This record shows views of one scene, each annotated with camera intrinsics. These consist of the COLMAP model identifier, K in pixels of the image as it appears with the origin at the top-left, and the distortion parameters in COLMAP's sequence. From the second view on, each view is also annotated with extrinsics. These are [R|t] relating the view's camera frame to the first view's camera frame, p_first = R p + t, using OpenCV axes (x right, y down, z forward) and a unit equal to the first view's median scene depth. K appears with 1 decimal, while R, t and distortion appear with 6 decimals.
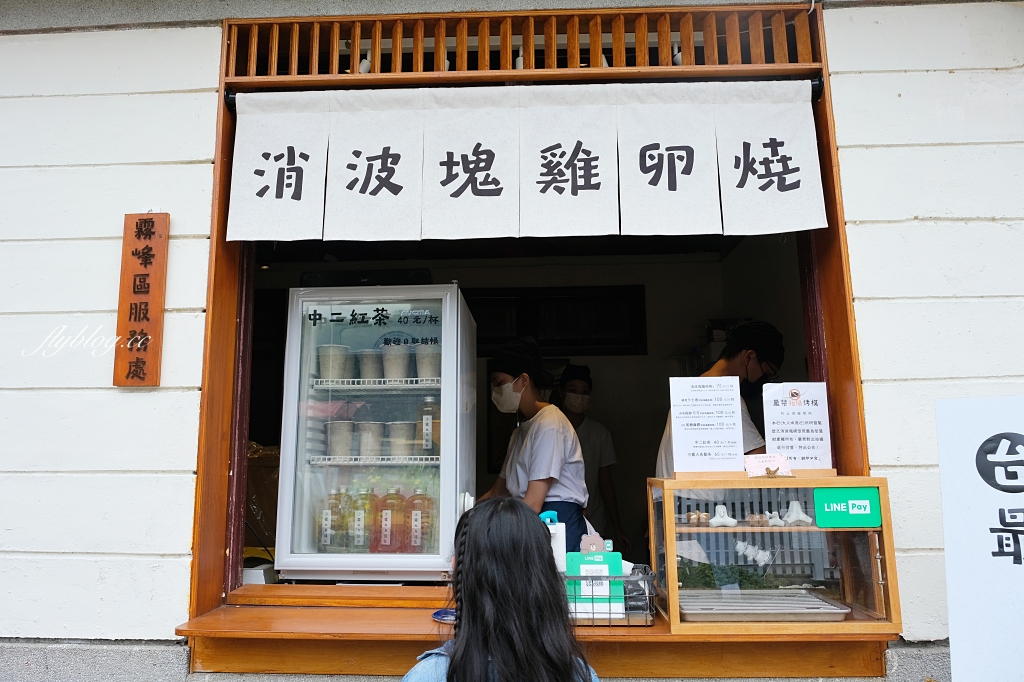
lens RADIAL K [[665.7, 0, 512.0], [0, 665.7, 341.0], [0, 0, 1]] dist [-0.083096, -0.000192]
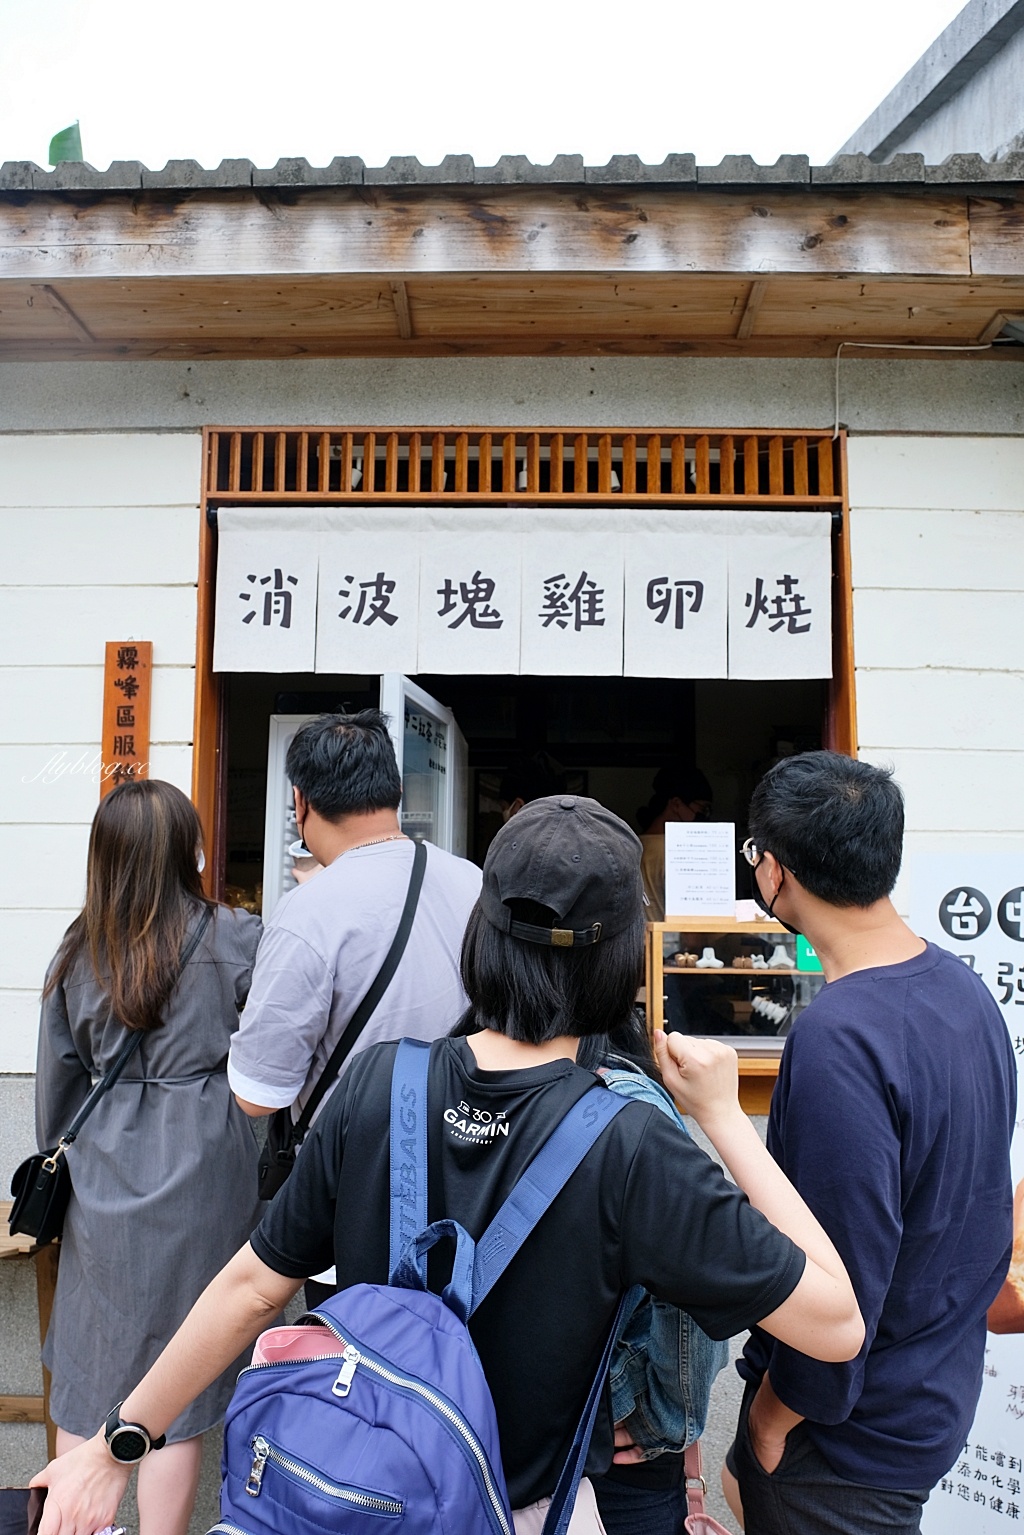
lens RADIAL K [[1201.6, 0, 512.0], [0, 1201.6, 767.5], [0, 0, 1]] dist [0.001654, 0.000203]
pose [[0.999544, 0.019701, 0.022882, -0.036873], [-0.020678, 0.998849, 0.043290, -0.095187], [-0.022002, -0.043744, 0.998800, -0.748151]]
